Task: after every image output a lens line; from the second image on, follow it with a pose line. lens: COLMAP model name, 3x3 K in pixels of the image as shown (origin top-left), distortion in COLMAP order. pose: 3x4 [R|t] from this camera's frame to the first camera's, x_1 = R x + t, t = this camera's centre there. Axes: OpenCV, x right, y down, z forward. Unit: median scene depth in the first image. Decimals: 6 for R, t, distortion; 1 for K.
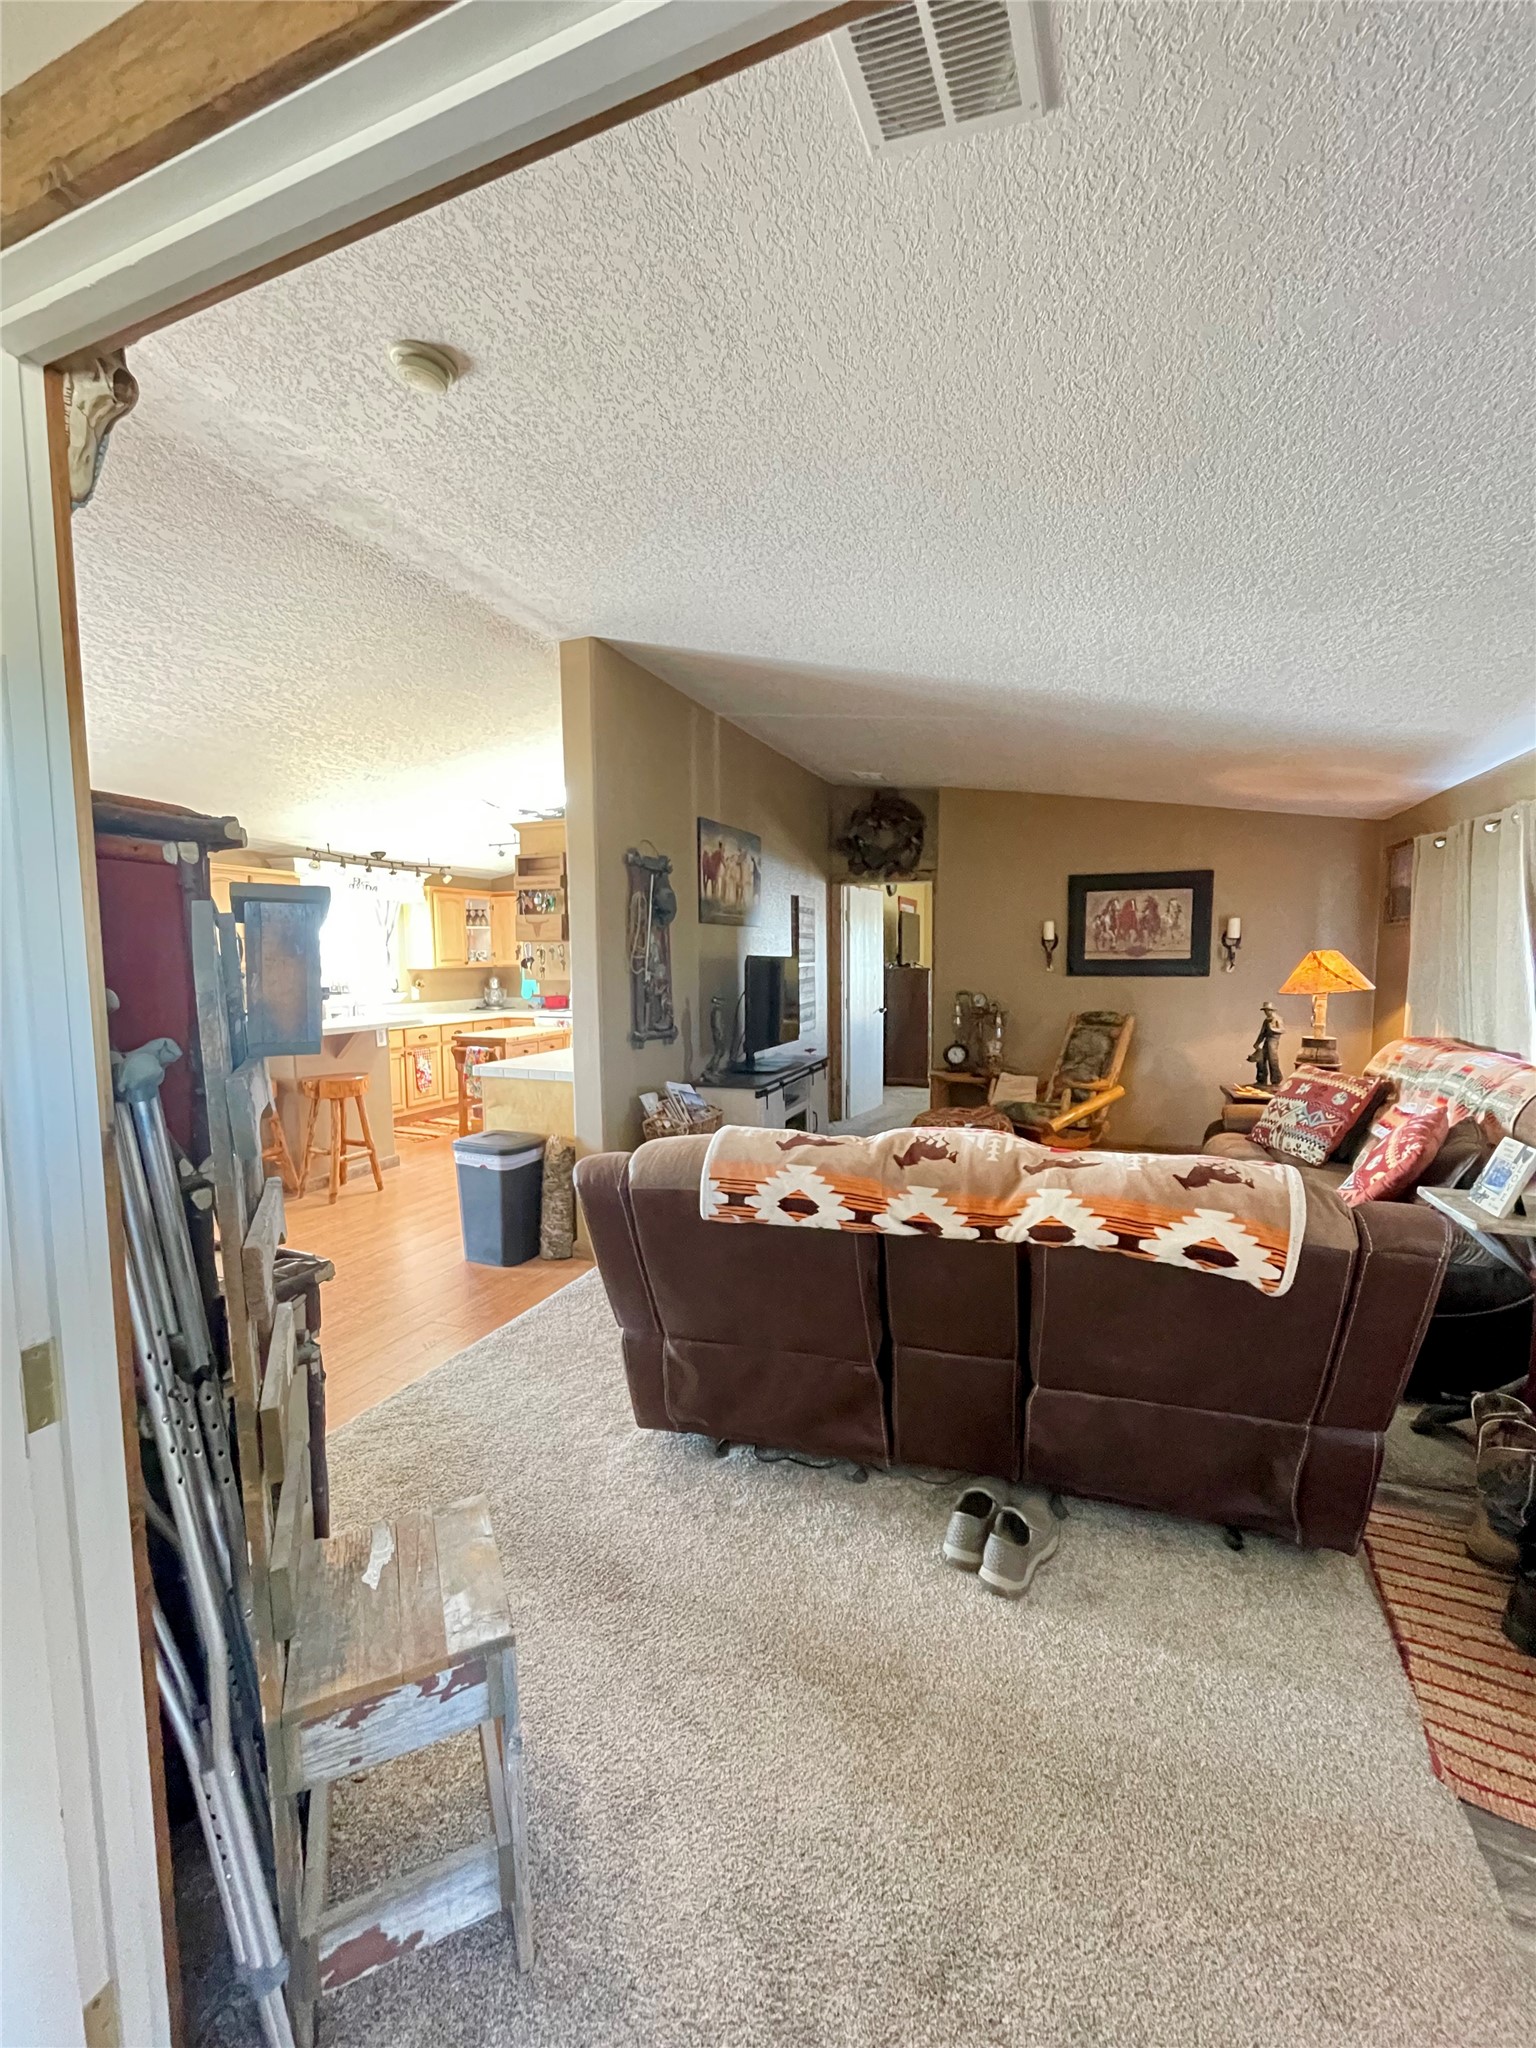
lens RADIAL K [[835.8, 0, 766.8], [0, 835.8, 1026.0], [0, 0, 1]] dist [0.000283, 0.000072]
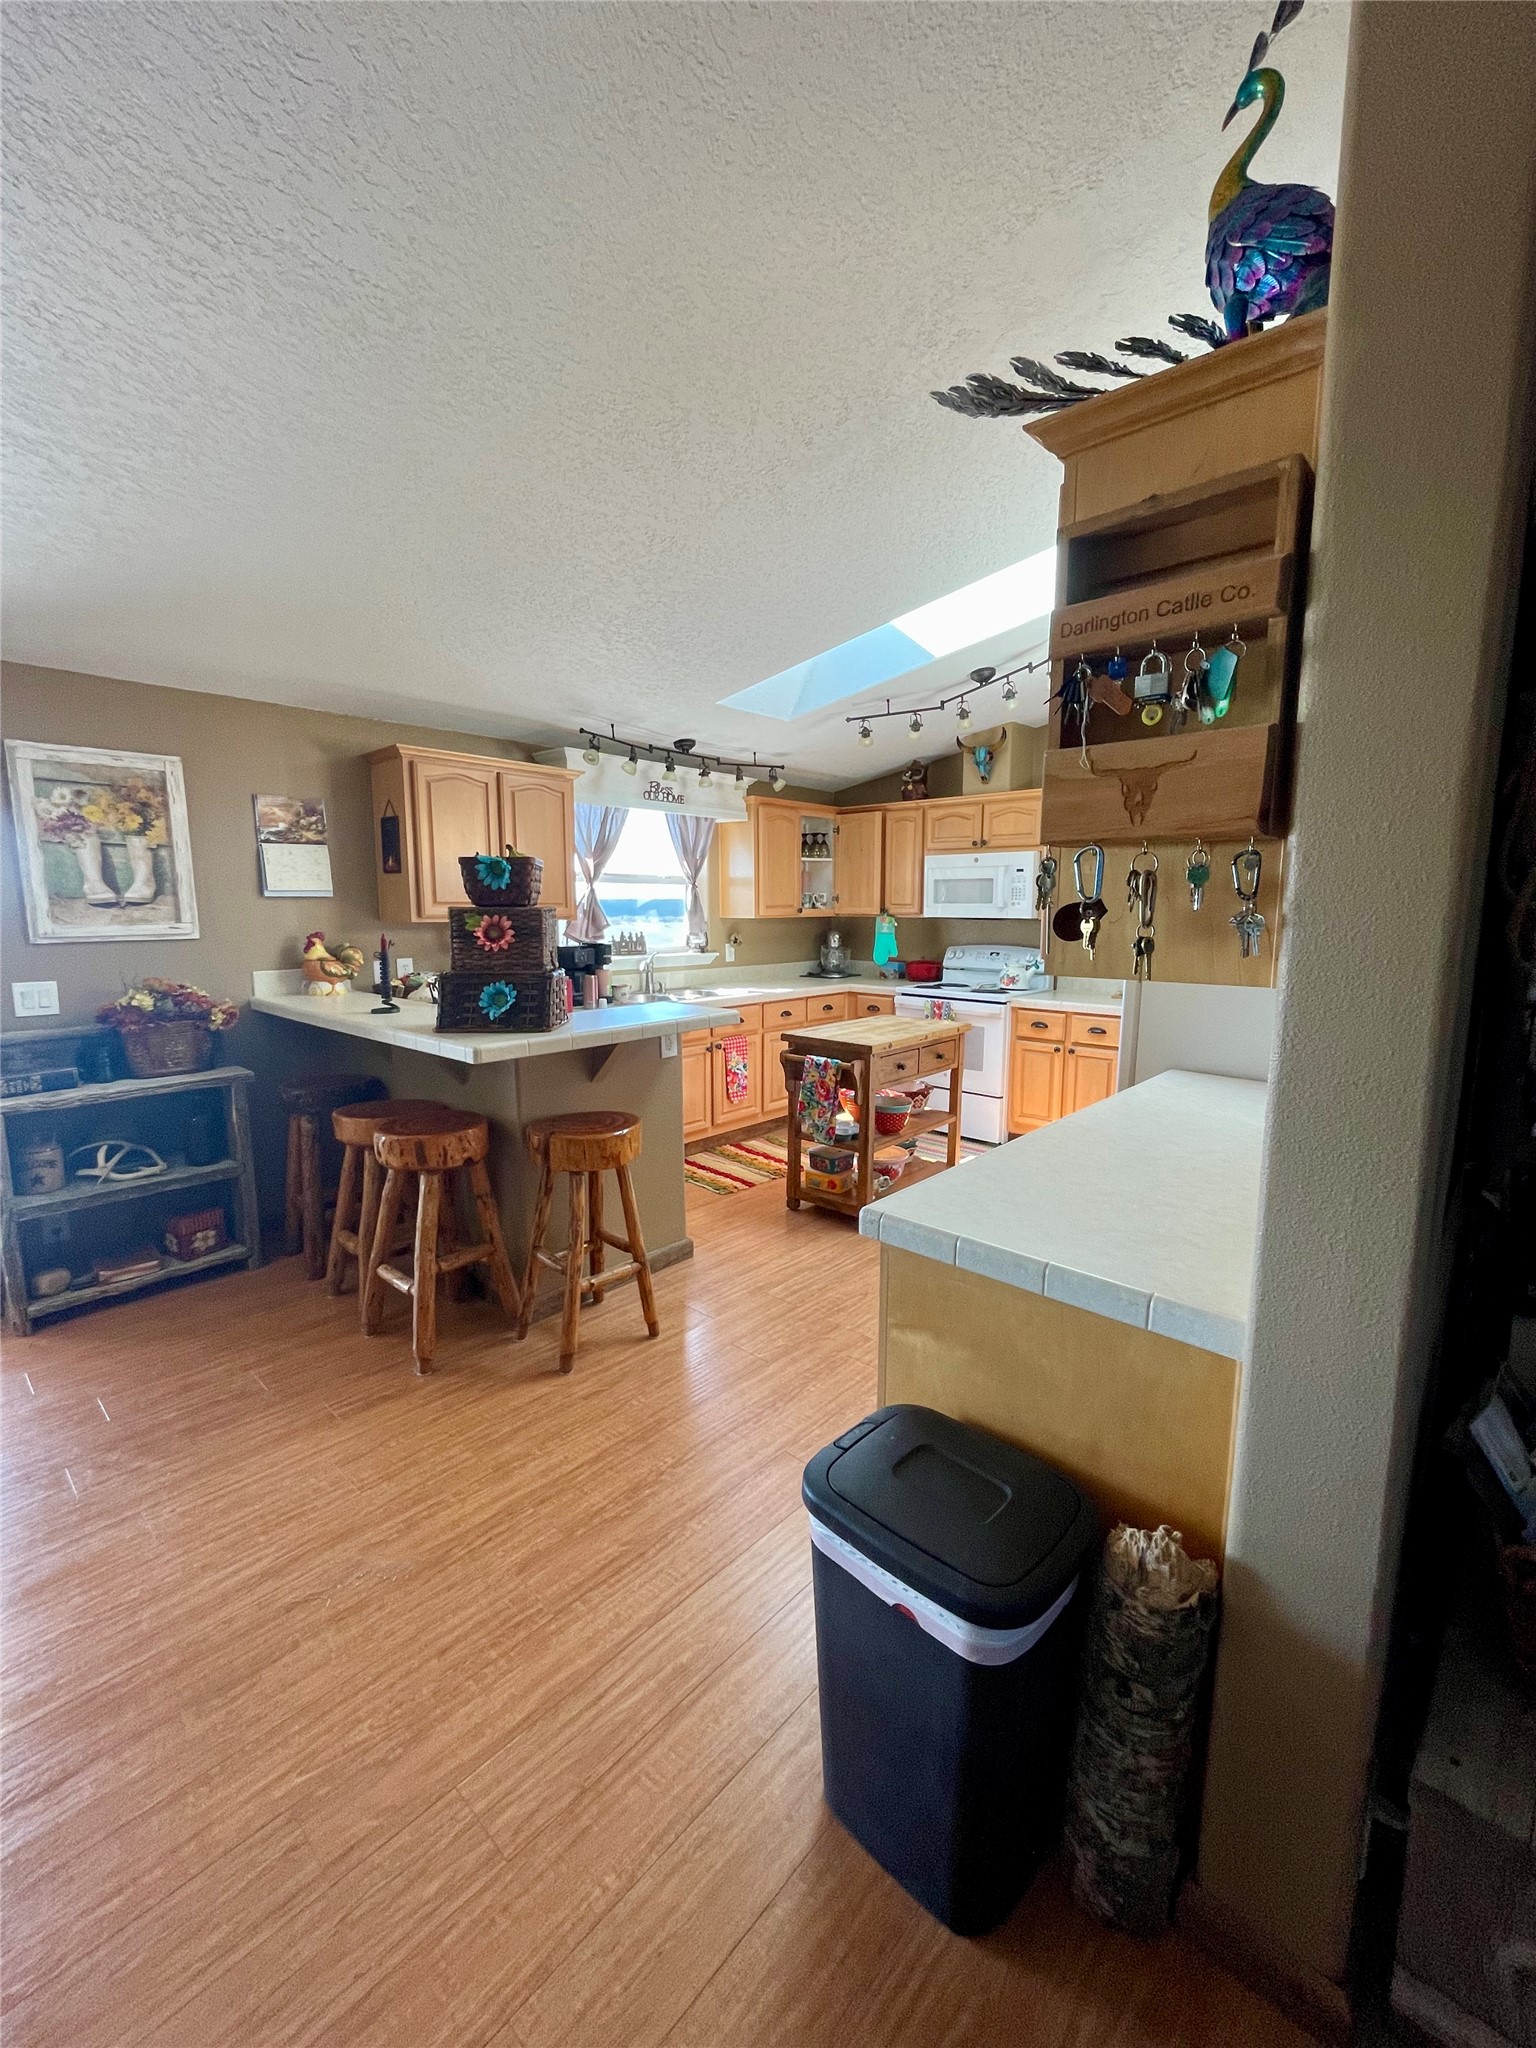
lens RADIAL K [[835.8, 0, 767.6], [0, 835.8, 1022.6], [0, 0, 1]] dist [0.000283, 0.000072]
pose [[0.936471, 0.057396, -0.346018, -0.163021], [-0.037159, 0.997203, 0.064844, -0.031477], [0.348772, -0.047867, 0.935985, 0.396614]]
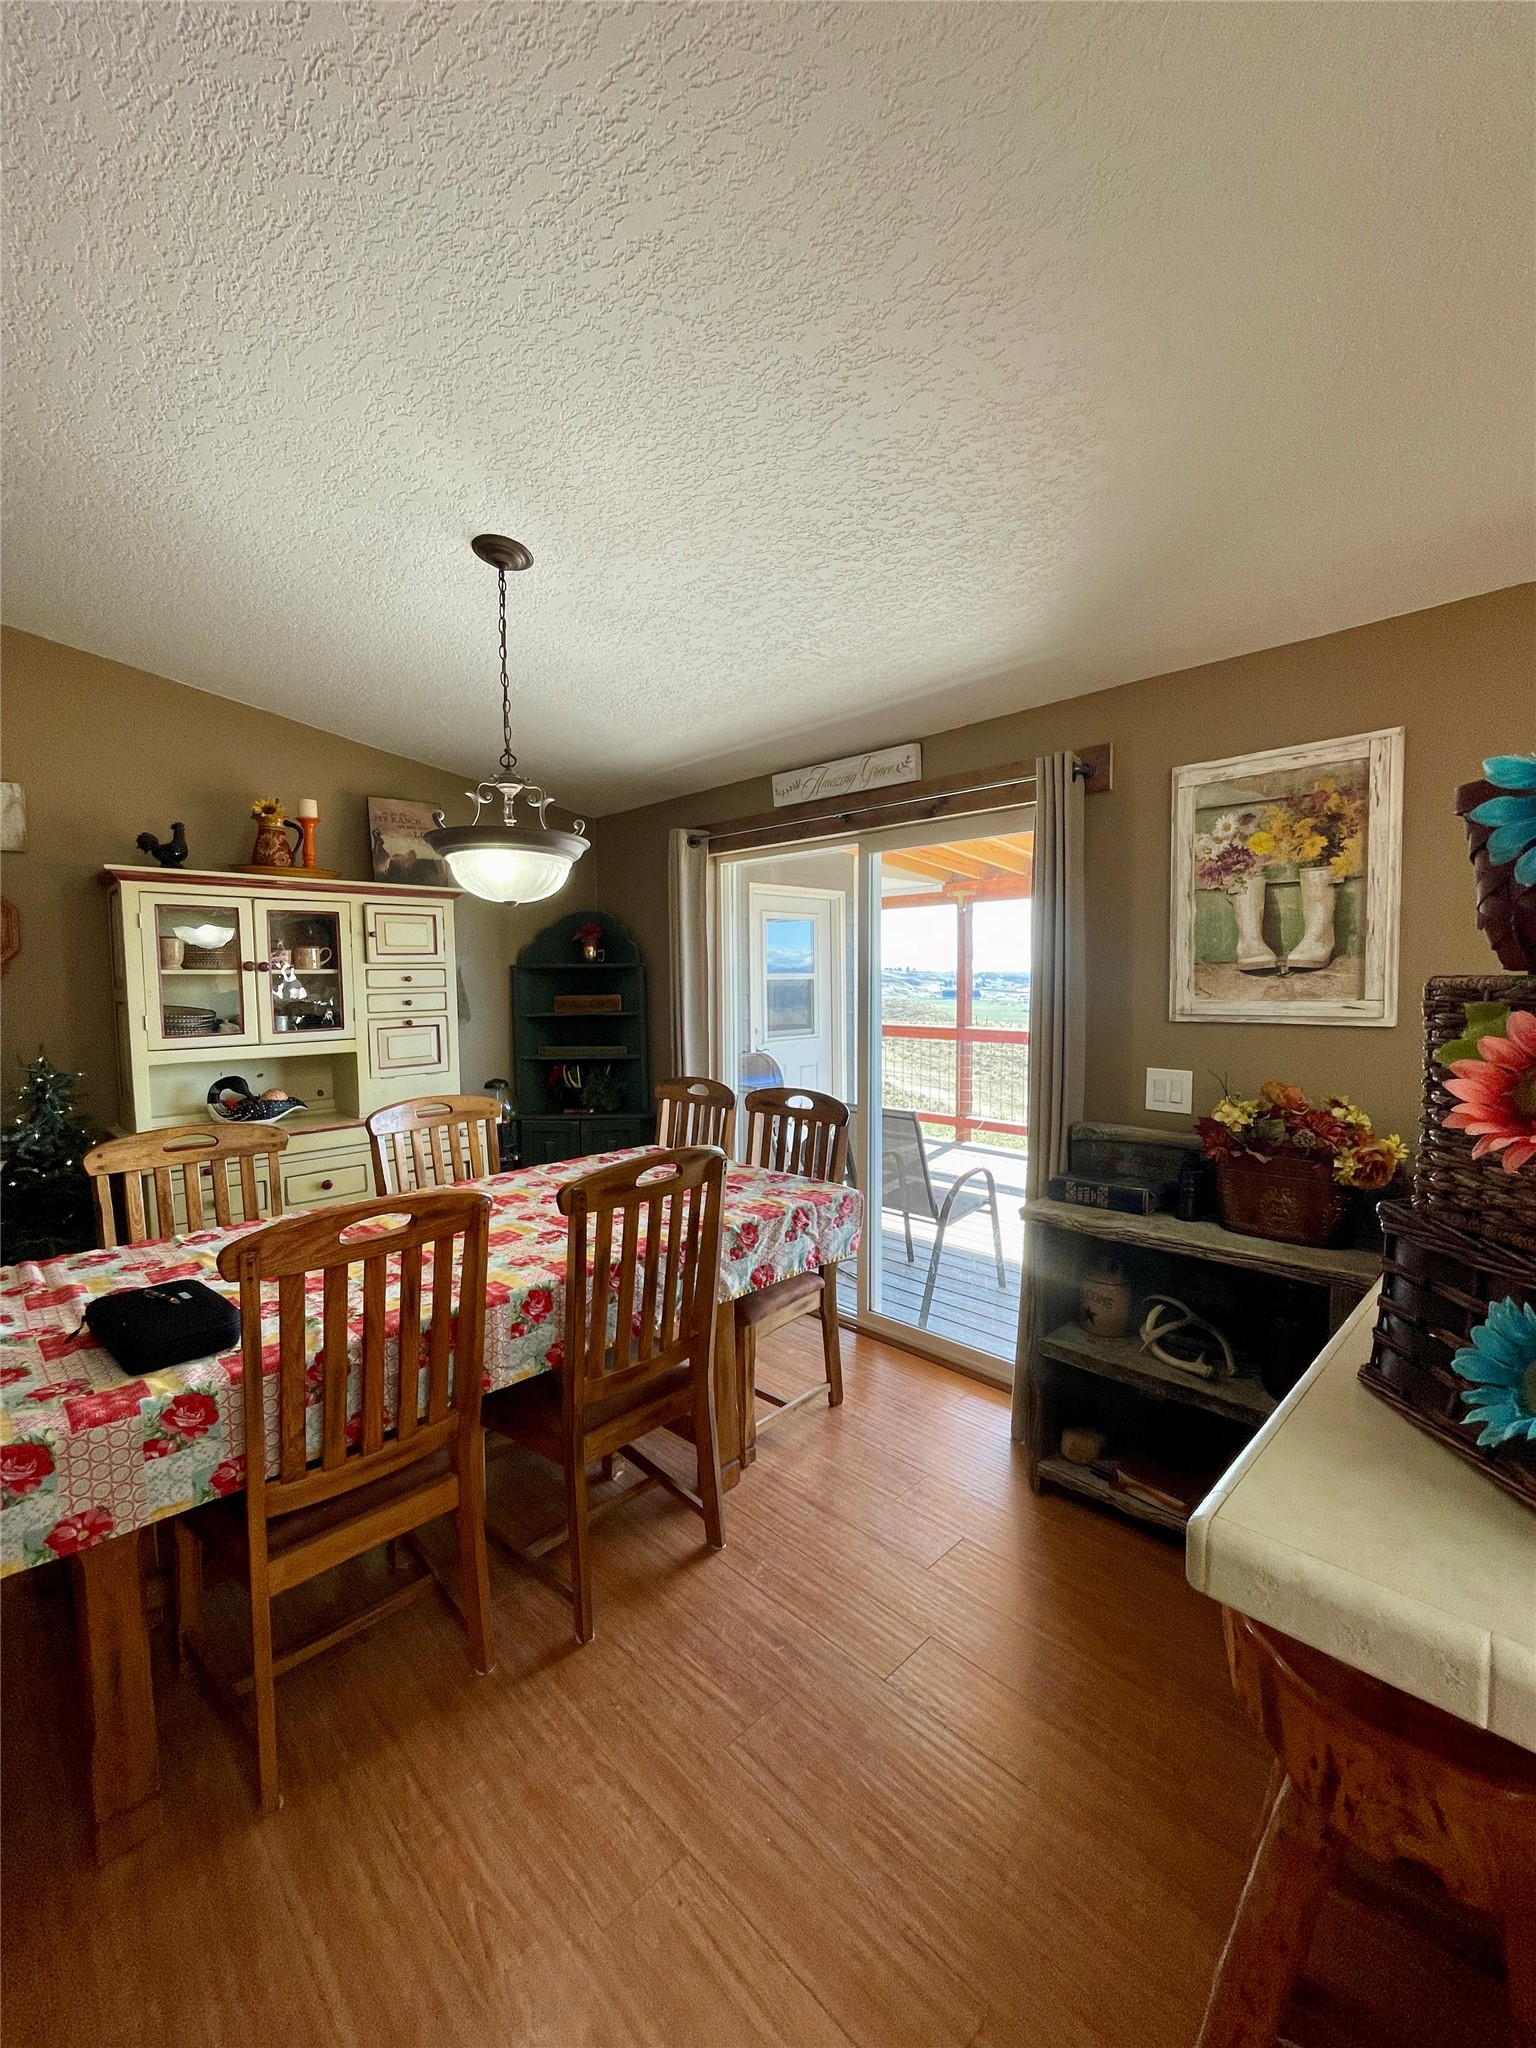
lens RADIAL K [[835.8, 0, 768.8], [0, 835.8, 1023.6], [0, 0, 1]] dist [0.000283, 0.000072]
pose [[-0.396278, 0.062294, -0.916015, -0.299250], [-0.066591, 0.993118, 0.096345, -0.051791], [0.915713, 0.099177, -0.389402, 0.665093]]
